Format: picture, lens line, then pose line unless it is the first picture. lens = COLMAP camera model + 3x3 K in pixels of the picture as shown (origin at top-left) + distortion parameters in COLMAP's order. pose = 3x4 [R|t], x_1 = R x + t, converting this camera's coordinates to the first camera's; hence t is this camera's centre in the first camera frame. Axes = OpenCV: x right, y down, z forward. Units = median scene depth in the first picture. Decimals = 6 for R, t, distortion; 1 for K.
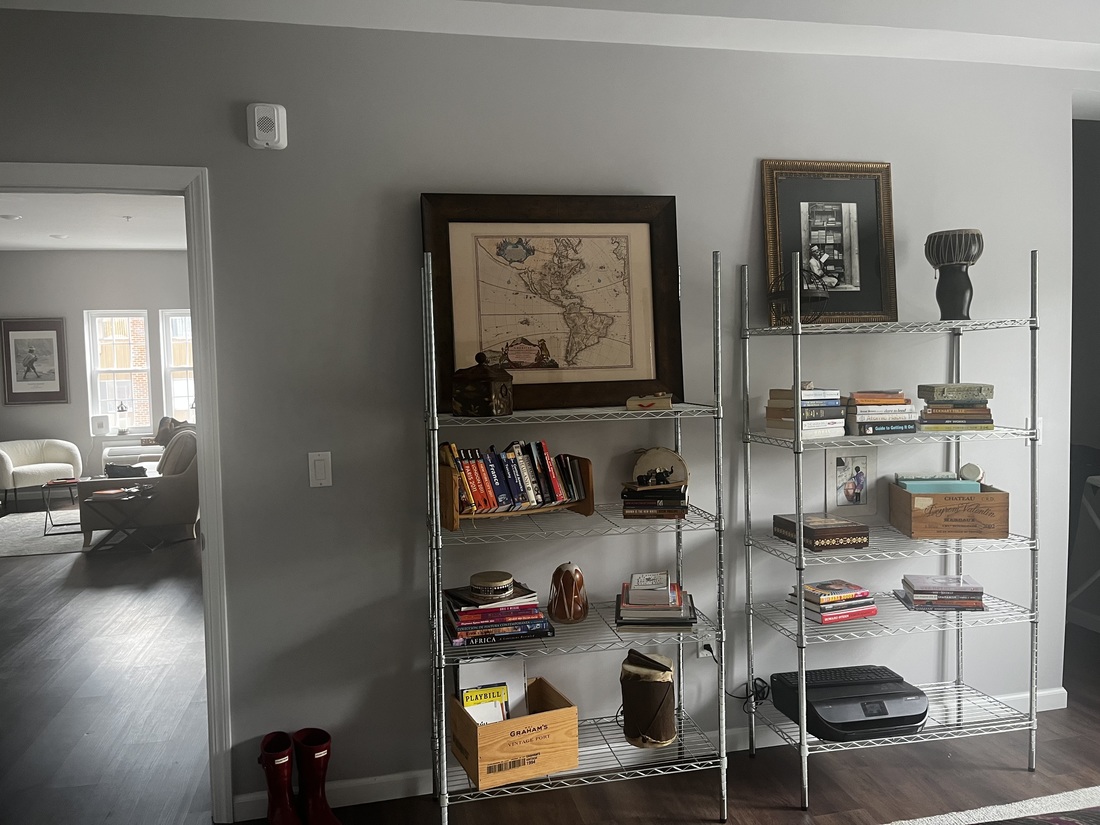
lens RADIAL K [[843.1, 0, 549.4], [0, 843.1, 406.9], [0, 0, 1]] dist [0.053524, -0.043045]
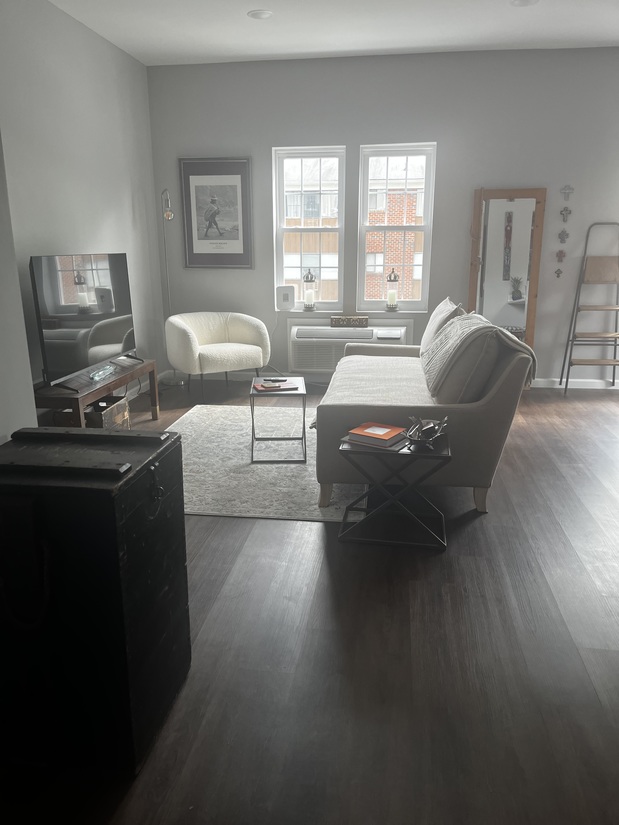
lens RADIAL K [[632.4, 0, 311.3], [0, 632.4, 414.1], [0, 0, 1]] dist [0.053524, -0.043045]
pose [[0.943071, 0.110140, -0.313826, -0.303331], [-0.044967, 0.977136, 0.207804, 0.002948], [0.329538, -0.181862, 0.926462, 0.427865]]
